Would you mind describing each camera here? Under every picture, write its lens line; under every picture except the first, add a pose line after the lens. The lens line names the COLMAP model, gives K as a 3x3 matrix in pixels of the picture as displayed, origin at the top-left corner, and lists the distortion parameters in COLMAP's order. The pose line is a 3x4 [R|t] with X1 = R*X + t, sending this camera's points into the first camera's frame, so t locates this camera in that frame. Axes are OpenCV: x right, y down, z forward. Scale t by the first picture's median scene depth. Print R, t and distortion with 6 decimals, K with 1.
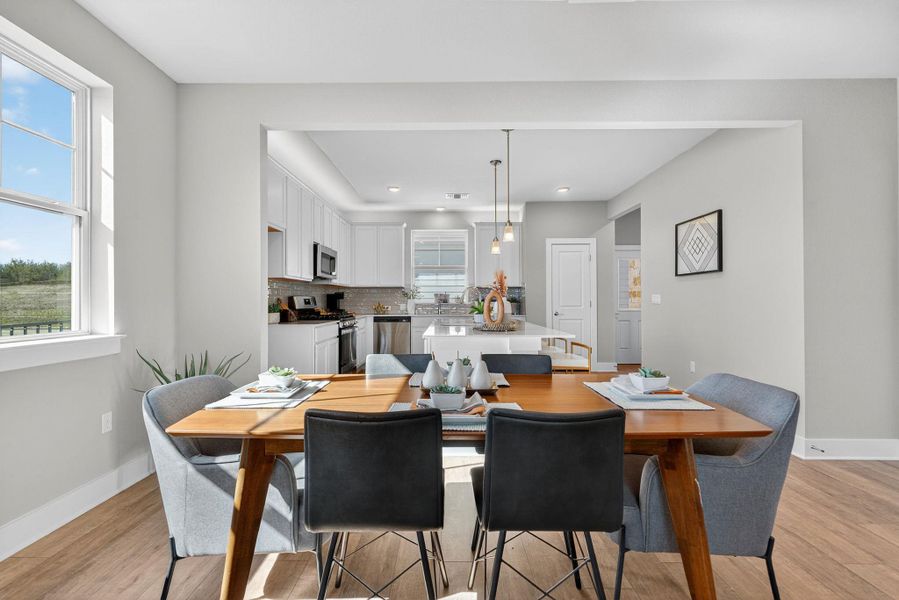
lens RADIAL K [[407.3, 0, 441.0], [0, 407.3, 304.6], [0, 0, 1]] dist [-0.001666, -0.001962]
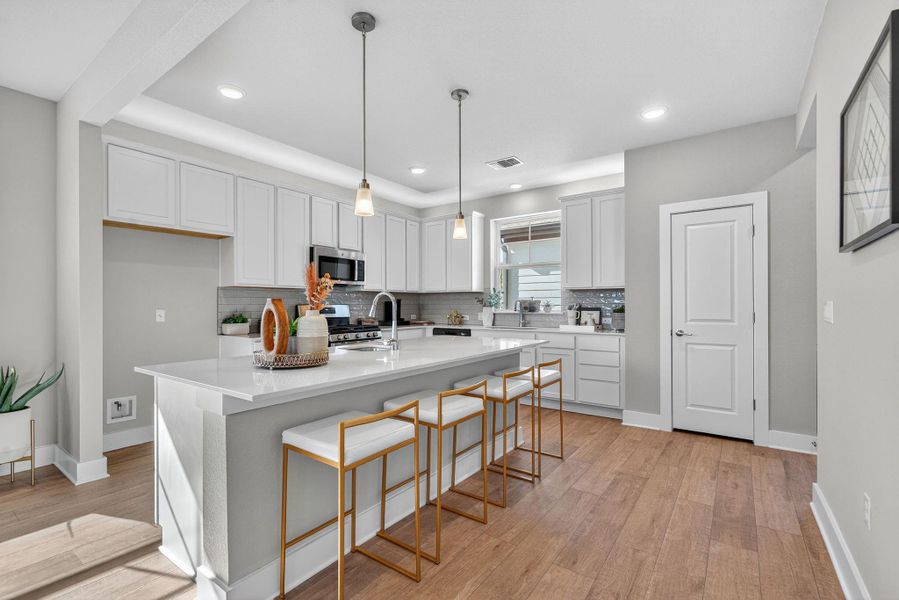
lens RADIAL K [[407.3, 0, 444.6], [0, 407.3, 302.1], [0, 0, 1]] dist [-0.001666, -0.001962]
pose [[0.817226, -0.004089, -0.576303, 0.323641], [-0.003847, 0.999914, -0.012551, -0.012637], [0.576305, 0.012474, 0.817140, 0.321790]]
